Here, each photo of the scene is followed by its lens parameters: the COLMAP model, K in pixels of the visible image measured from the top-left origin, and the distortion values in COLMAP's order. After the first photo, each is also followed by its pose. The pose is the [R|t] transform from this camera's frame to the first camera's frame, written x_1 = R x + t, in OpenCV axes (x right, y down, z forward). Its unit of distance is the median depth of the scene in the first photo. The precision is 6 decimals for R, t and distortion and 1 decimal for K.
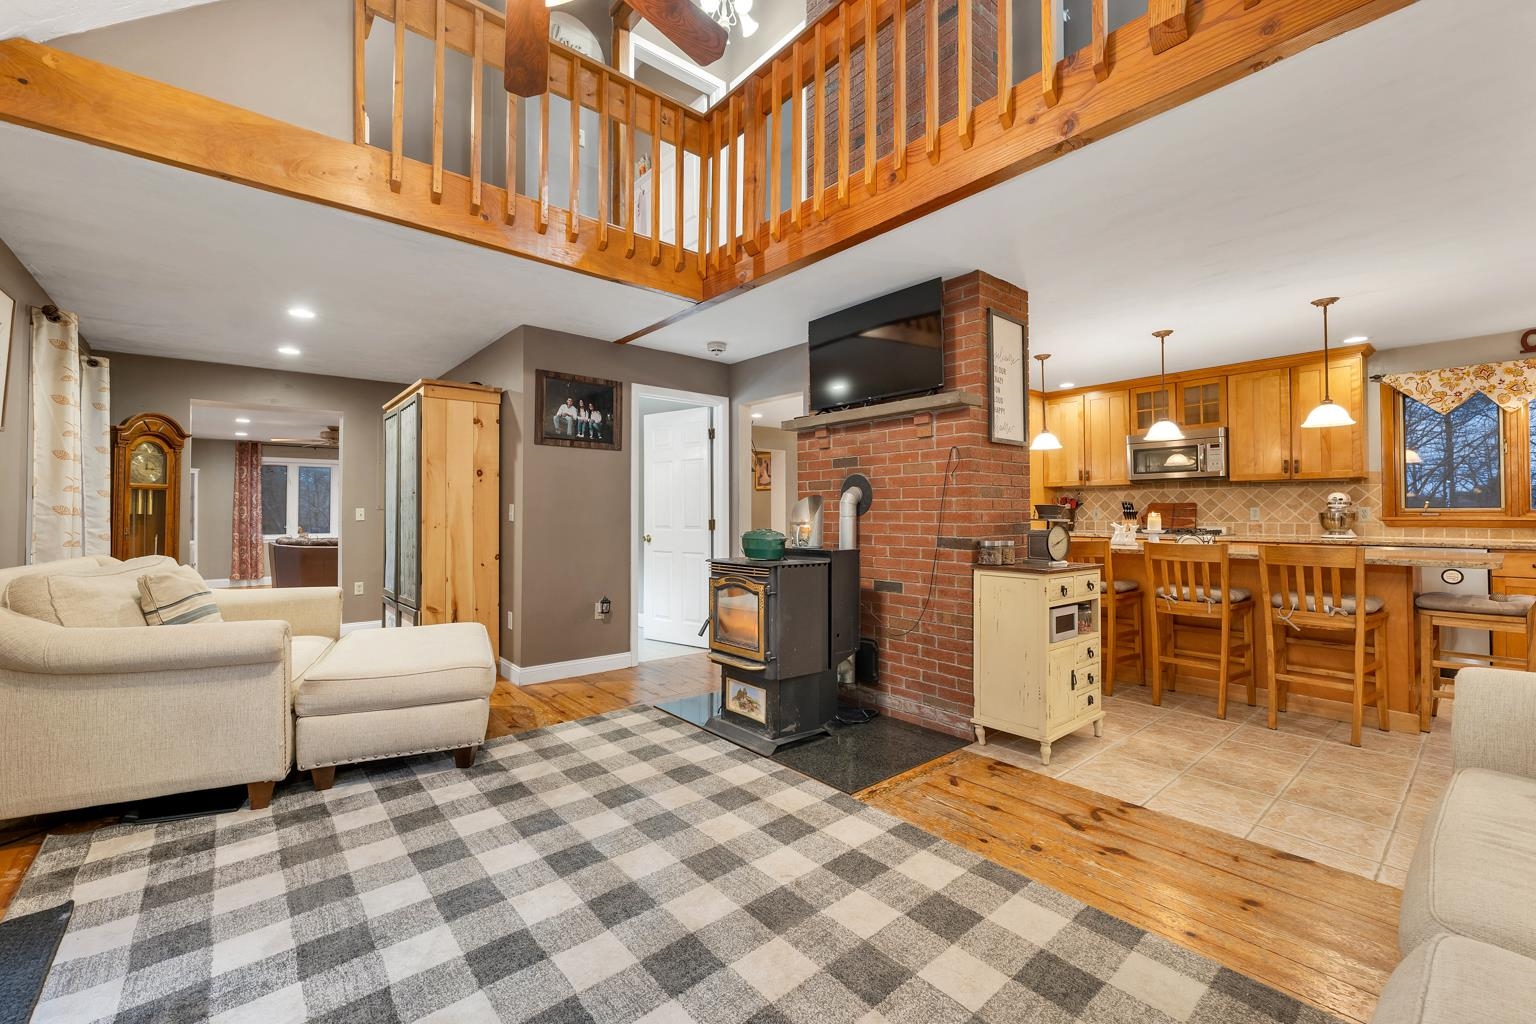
lens RADIAL K [[640.7, 0, 763.6], [0, 640.7, 508.8], [0, 0, 1]] dist [-0.001376, -0.000213]
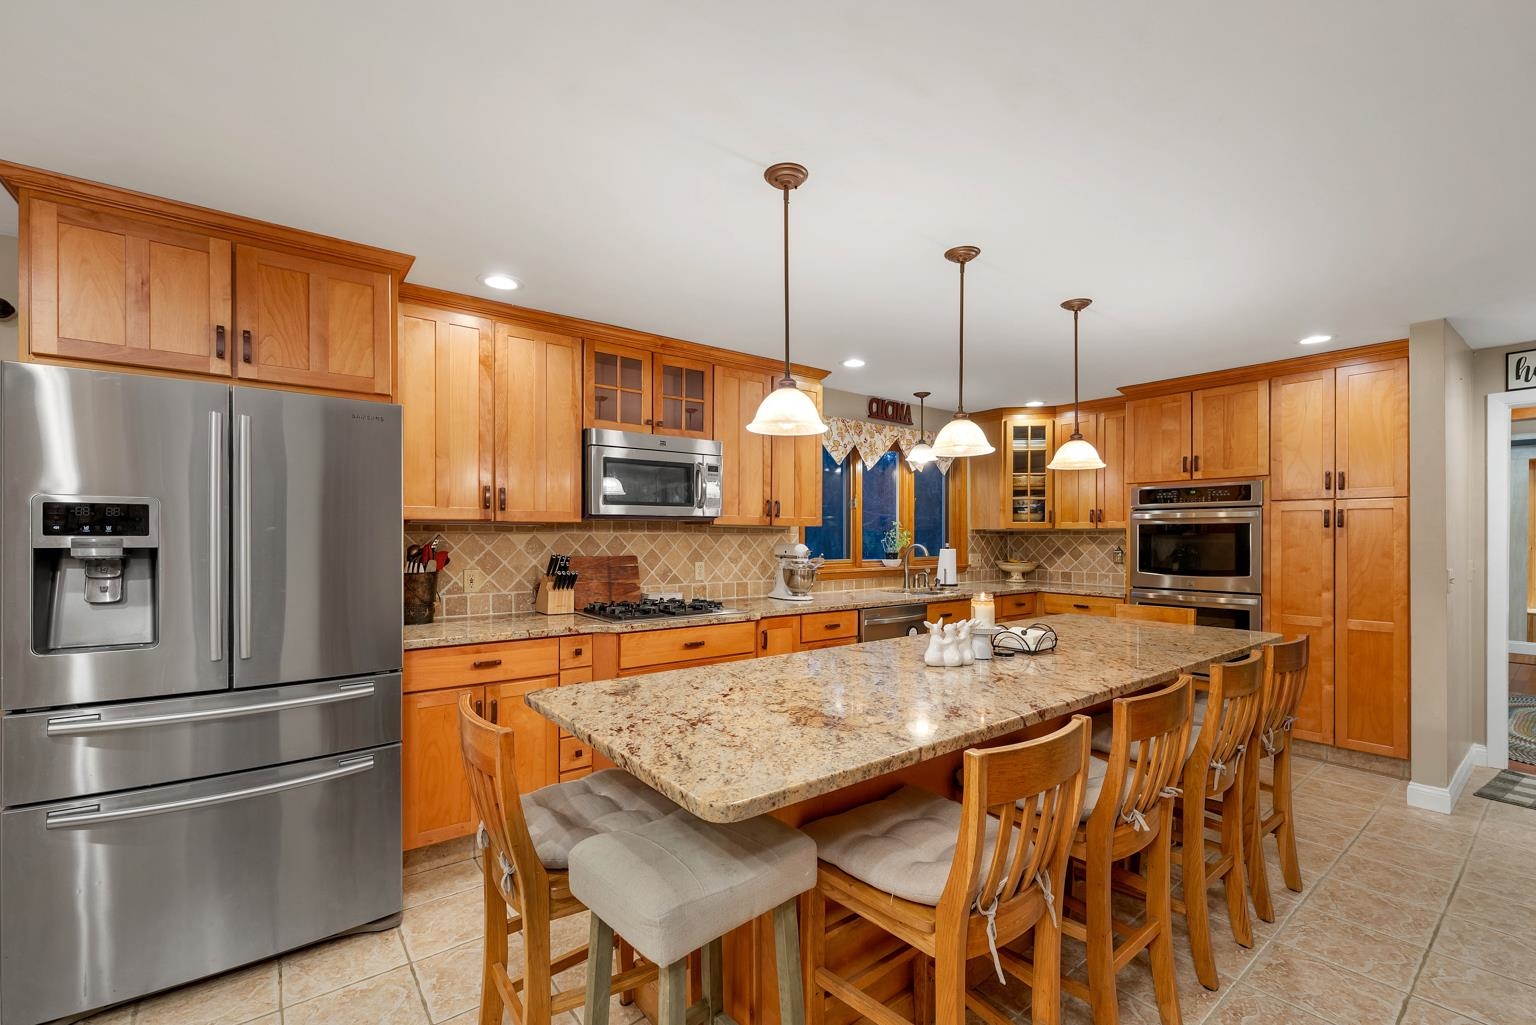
lens RADIAL K [[640.7, 0, 744.8], [0, 640.7, 538.8], [0, 0, 1]] dist [-0.001376, -0.000213]
pose [[0.079299, -0.001175, 0.996850, 0.069117], [-0.014316, 0.999895, 0.002317, -0.029086], [-0.996748, -0.014454, 0.079274, 0.857682]]
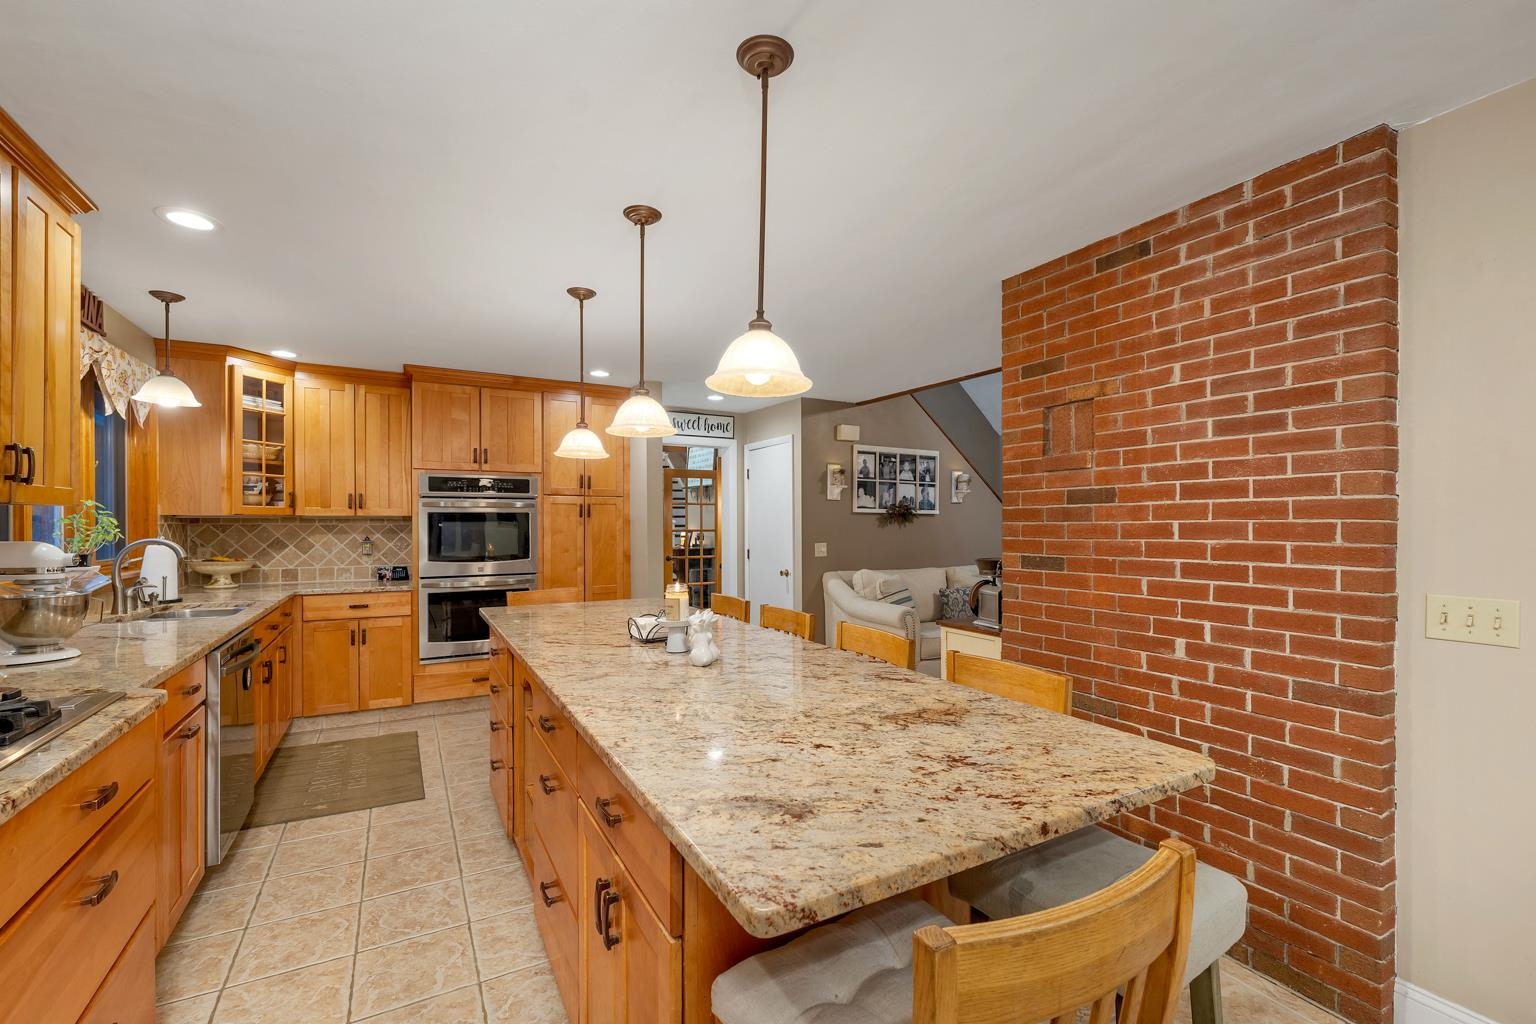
lens RADIAL K [[655.3, 0, 766.0], [0, 655.3, 522.3], [0, 0, 1]] dist [-0.001046, 0.000080]
pose [[-0.977362, 0.005362, 0.211507, 0.335158], [0.002245, 0.999885, -0.014973, -0.027505], [-0.211563, -0.014159, -0.977262, 1.108096]]
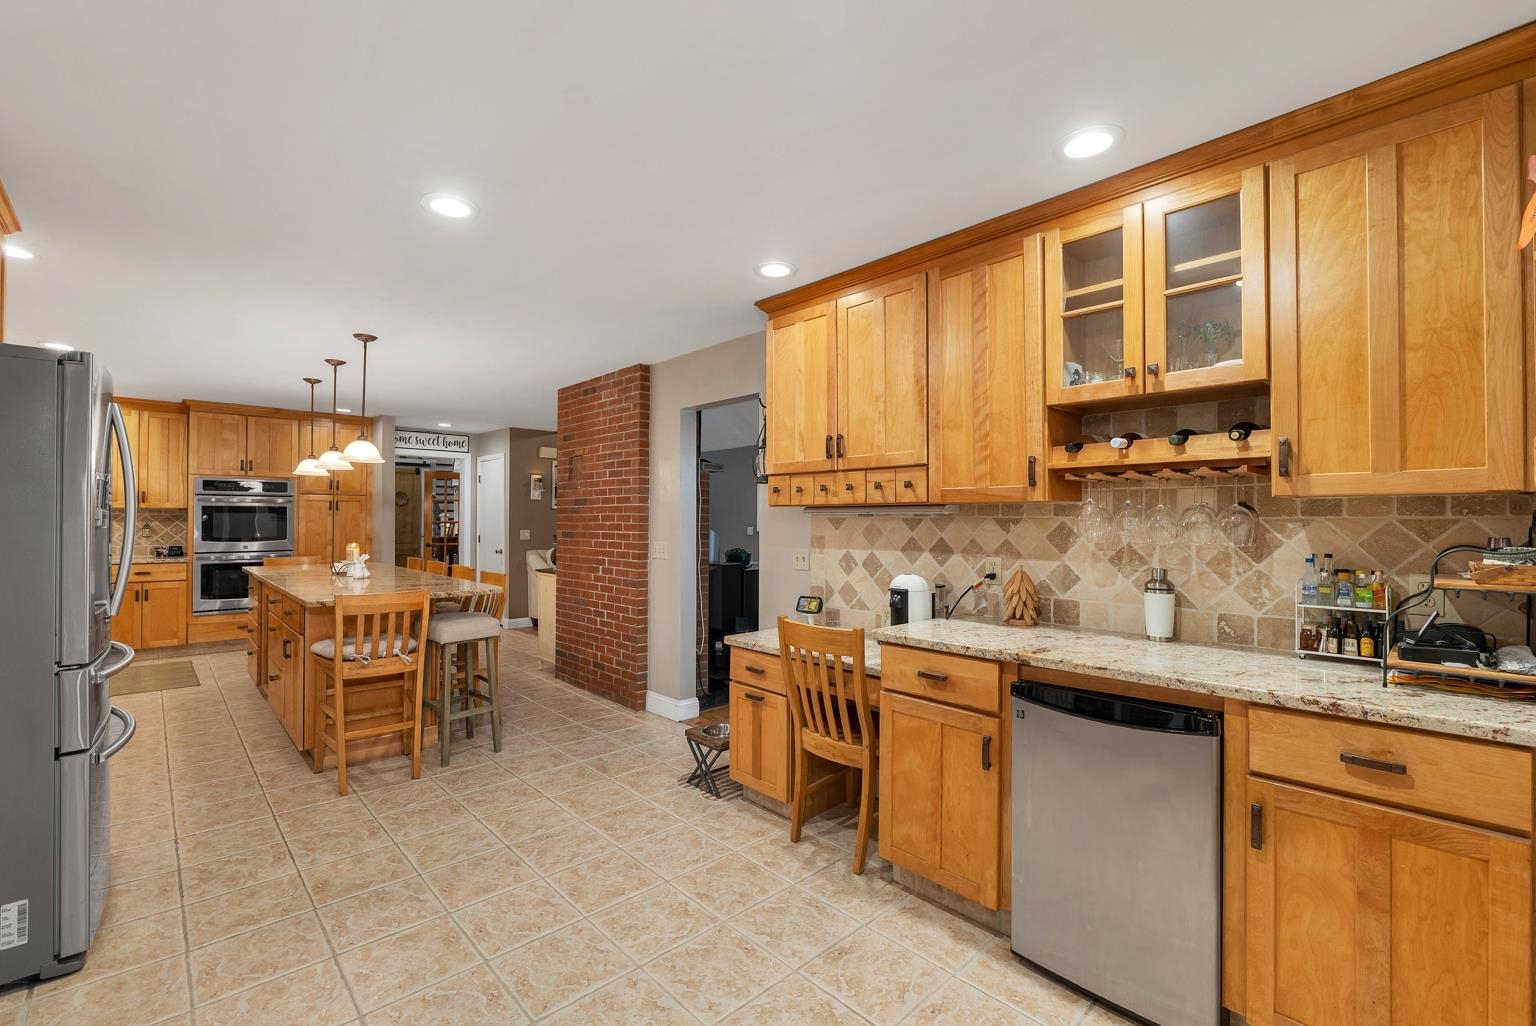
lens RADIAL K [[663.7, 0, 772.7], [0, 663.7, 510.9], [0, 0, 1]] dist [-0.002623, -0.000340]
pose [[-0.999312, -0.000422, -0.037096, -0.001278], [0.000531, 0.999671, -0.025663, -0.015310], [0.037095, -0.025665, -0.998982, 1.549415]]
